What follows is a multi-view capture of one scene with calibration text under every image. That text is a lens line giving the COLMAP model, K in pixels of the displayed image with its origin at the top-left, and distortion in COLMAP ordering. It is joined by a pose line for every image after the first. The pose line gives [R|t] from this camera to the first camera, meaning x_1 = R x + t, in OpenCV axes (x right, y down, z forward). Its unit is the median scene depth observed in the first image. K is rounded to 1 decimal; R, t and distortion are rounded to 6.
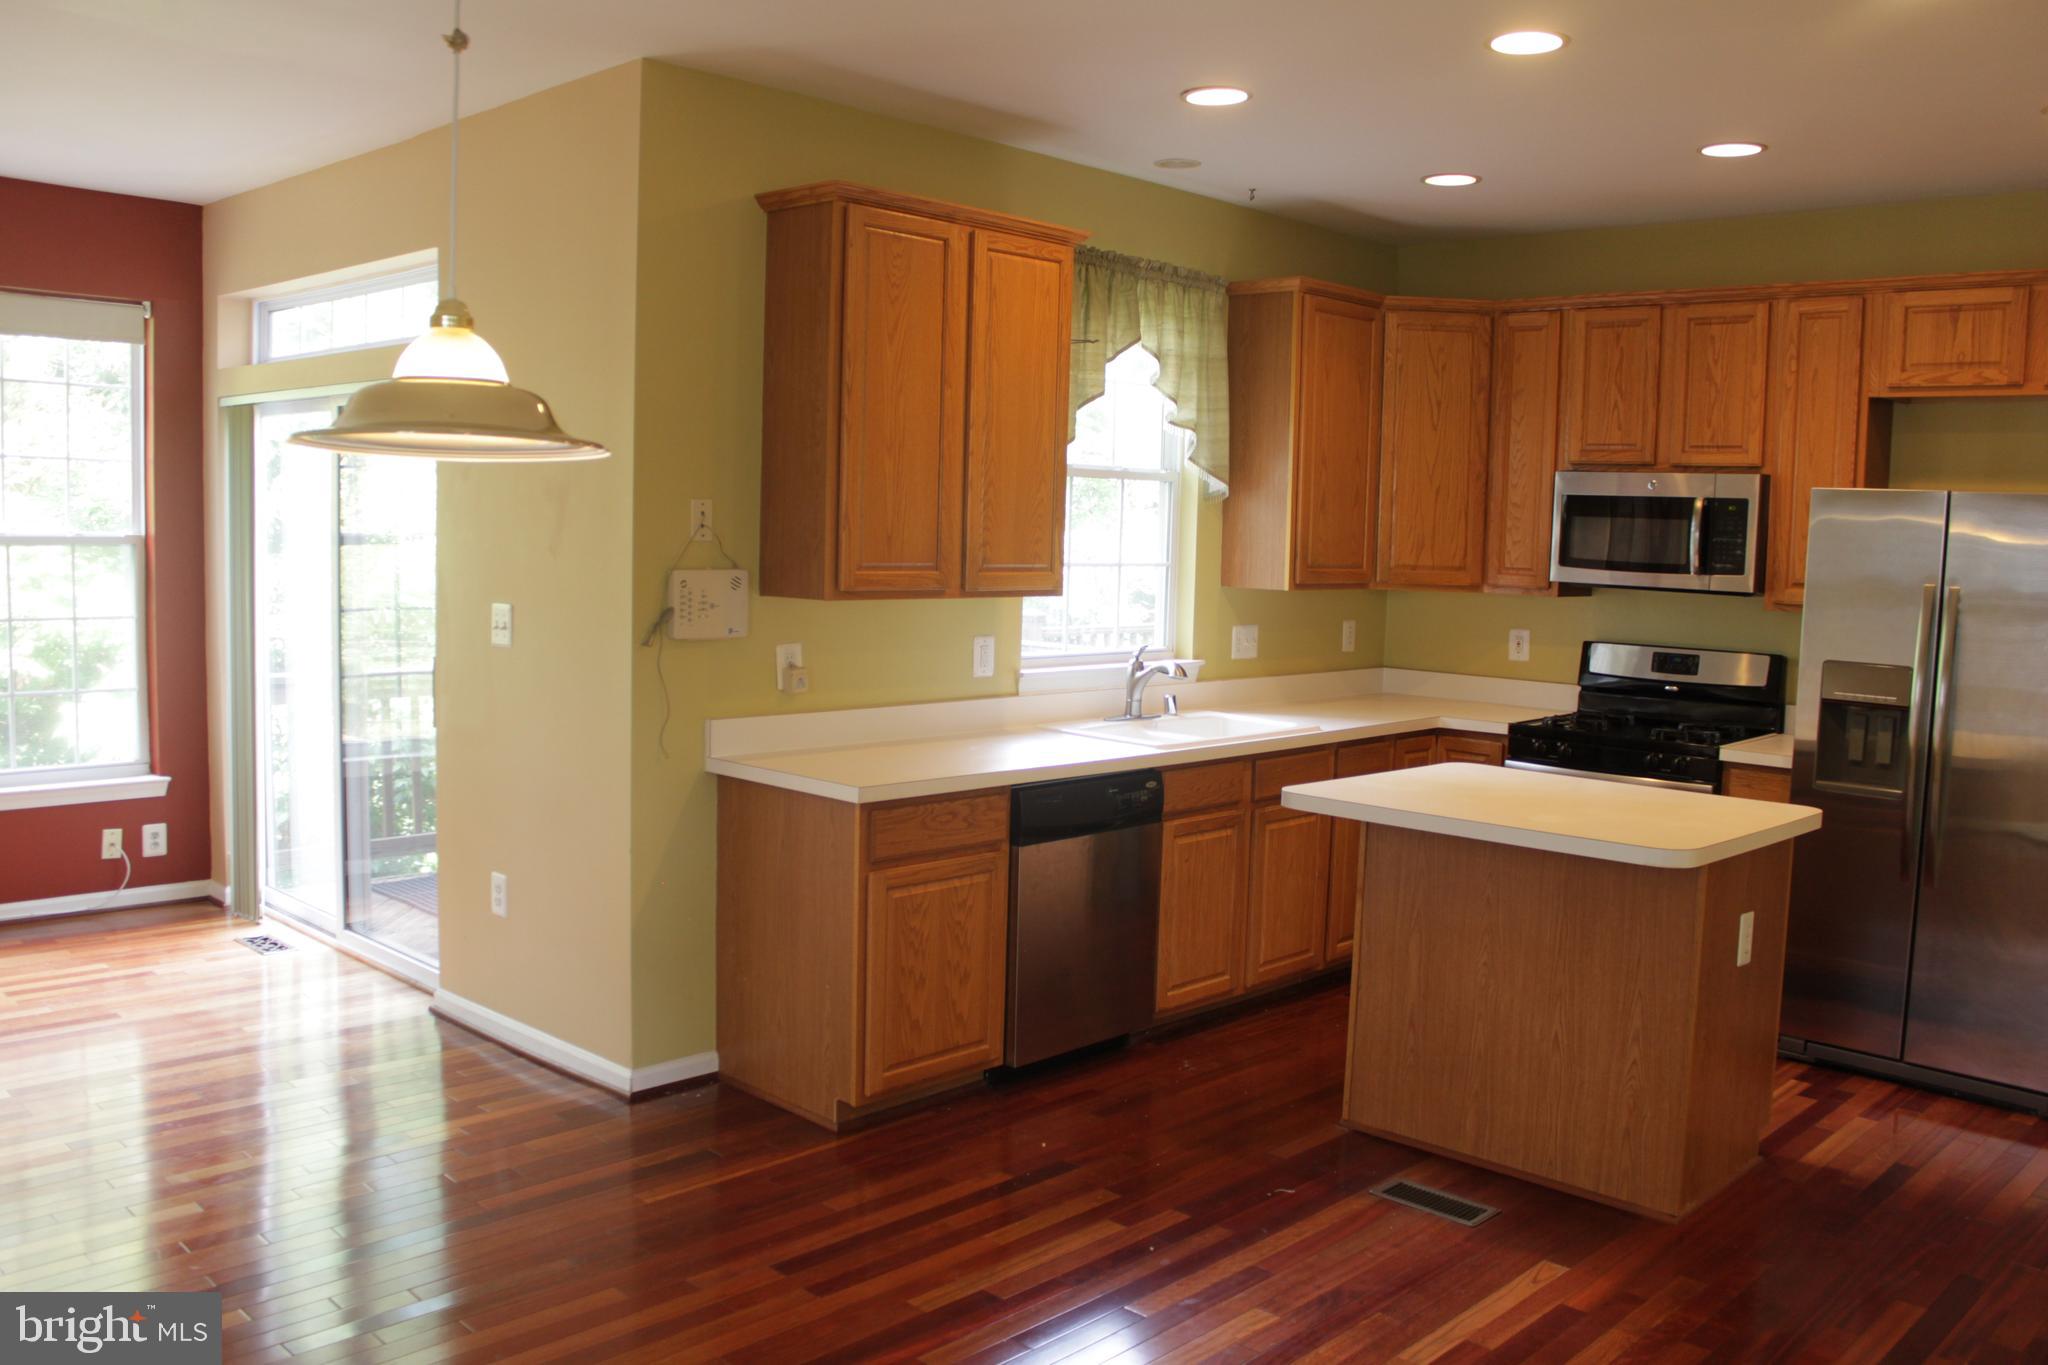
lens RADIAL K [[1705.8, 0, 1016.7], [0, 1705.8, 663.3], [0, 0, 1]] dist [-0.162660, 0.134120]
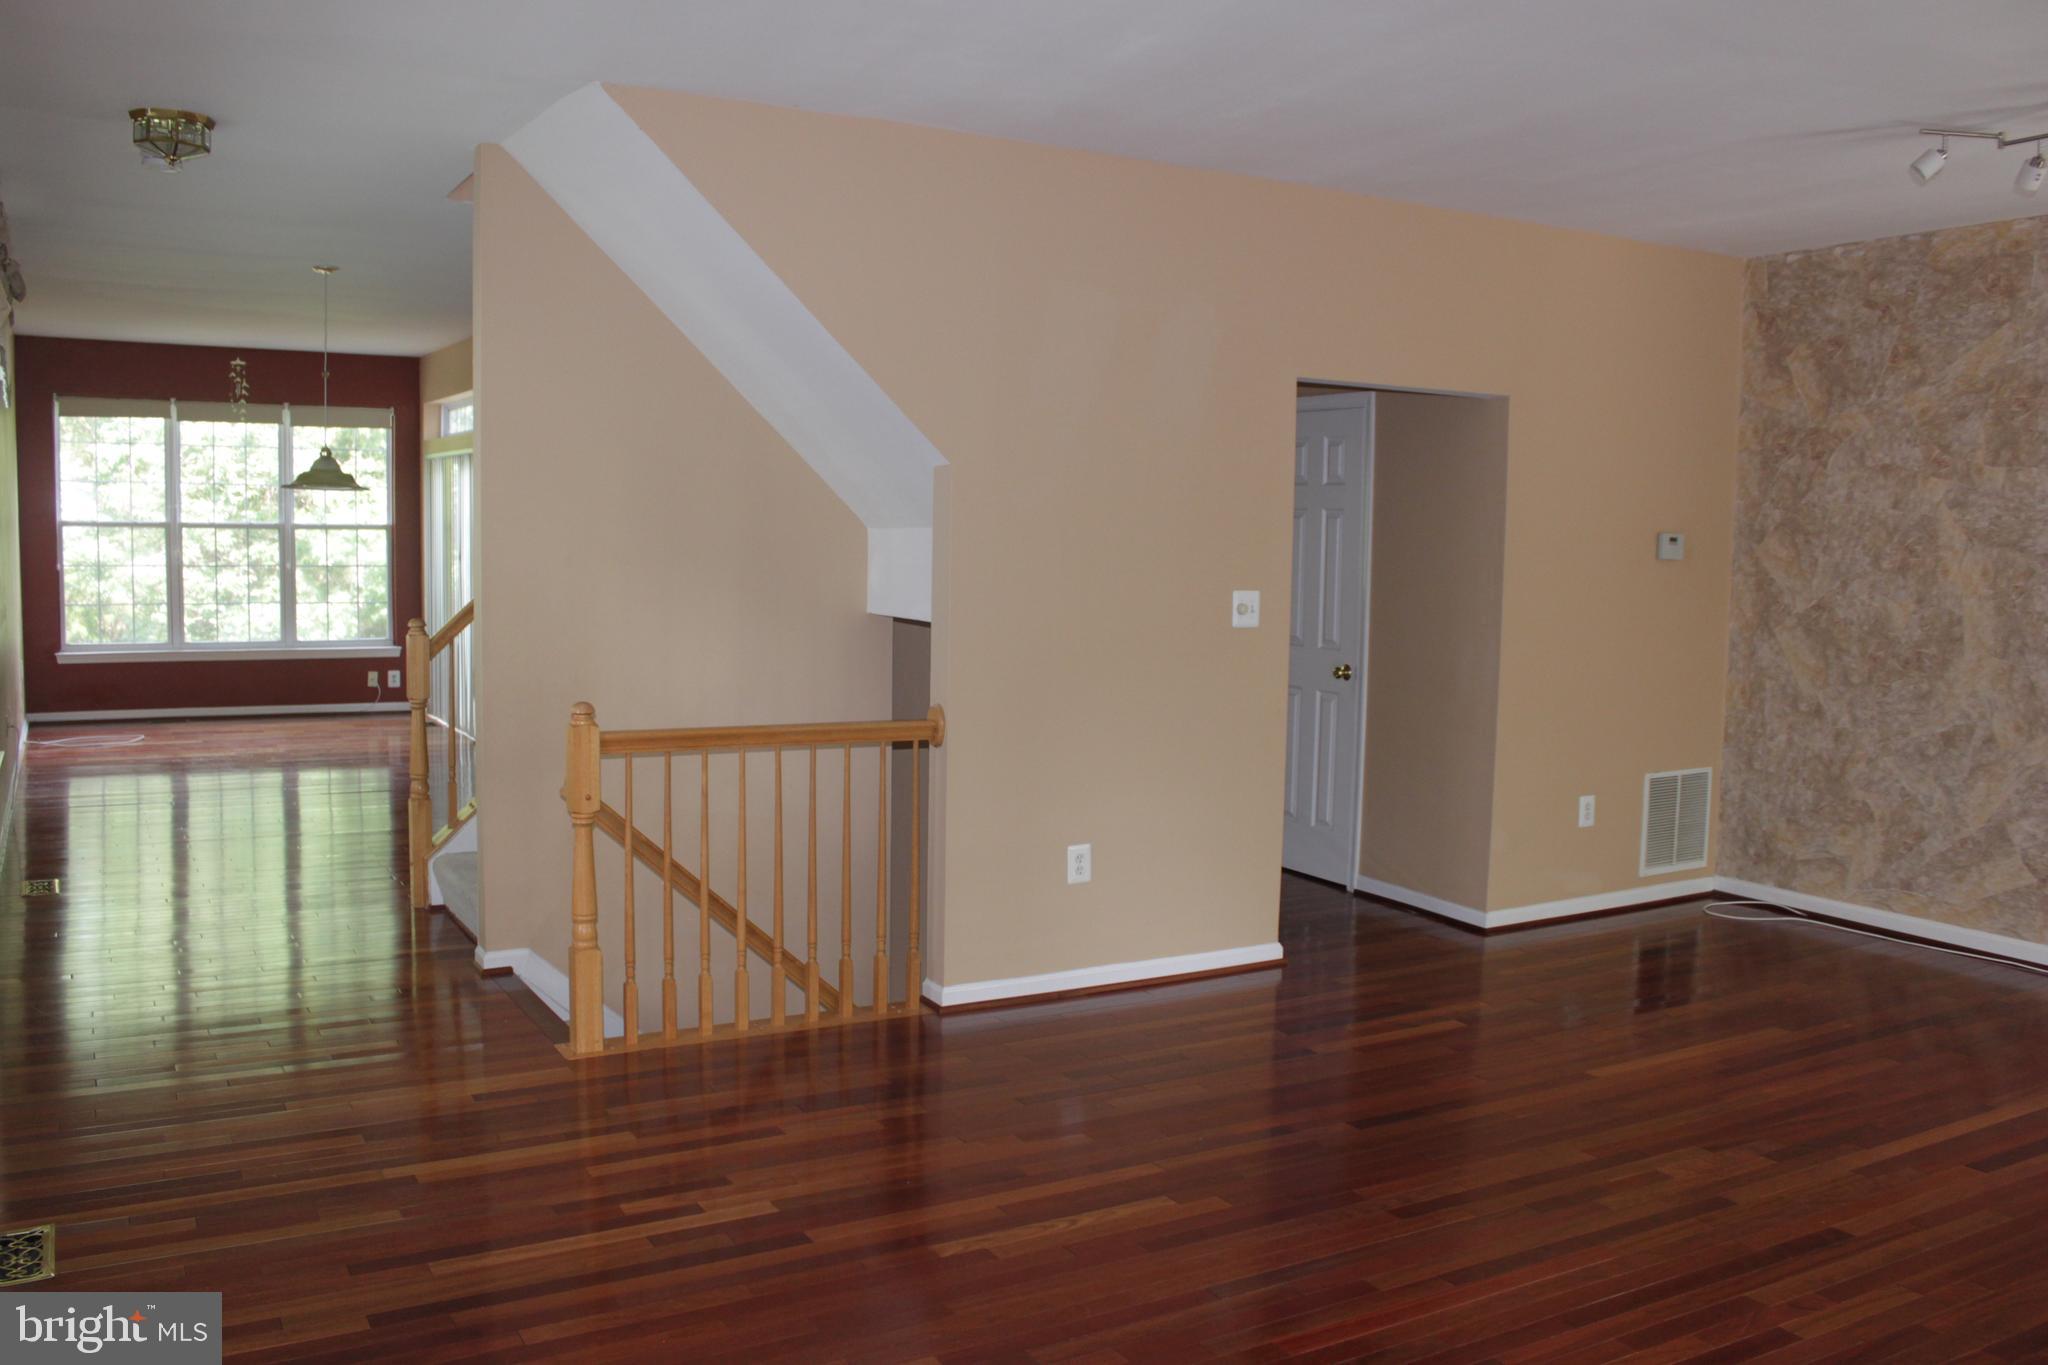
lens RADIAL K [[1705.8, 0, 1030.9], [0, 1705.8, 671.6], [0, 0, 1]] dist [-0.162660, 0.134120]
pose [[0.963608, 0.017423, -0.266751, 0.918148], [-0.017711, 0.999842, 0.001326, 0.101715], [0.266732, 0.003447, 0.963765, -0.893425]]
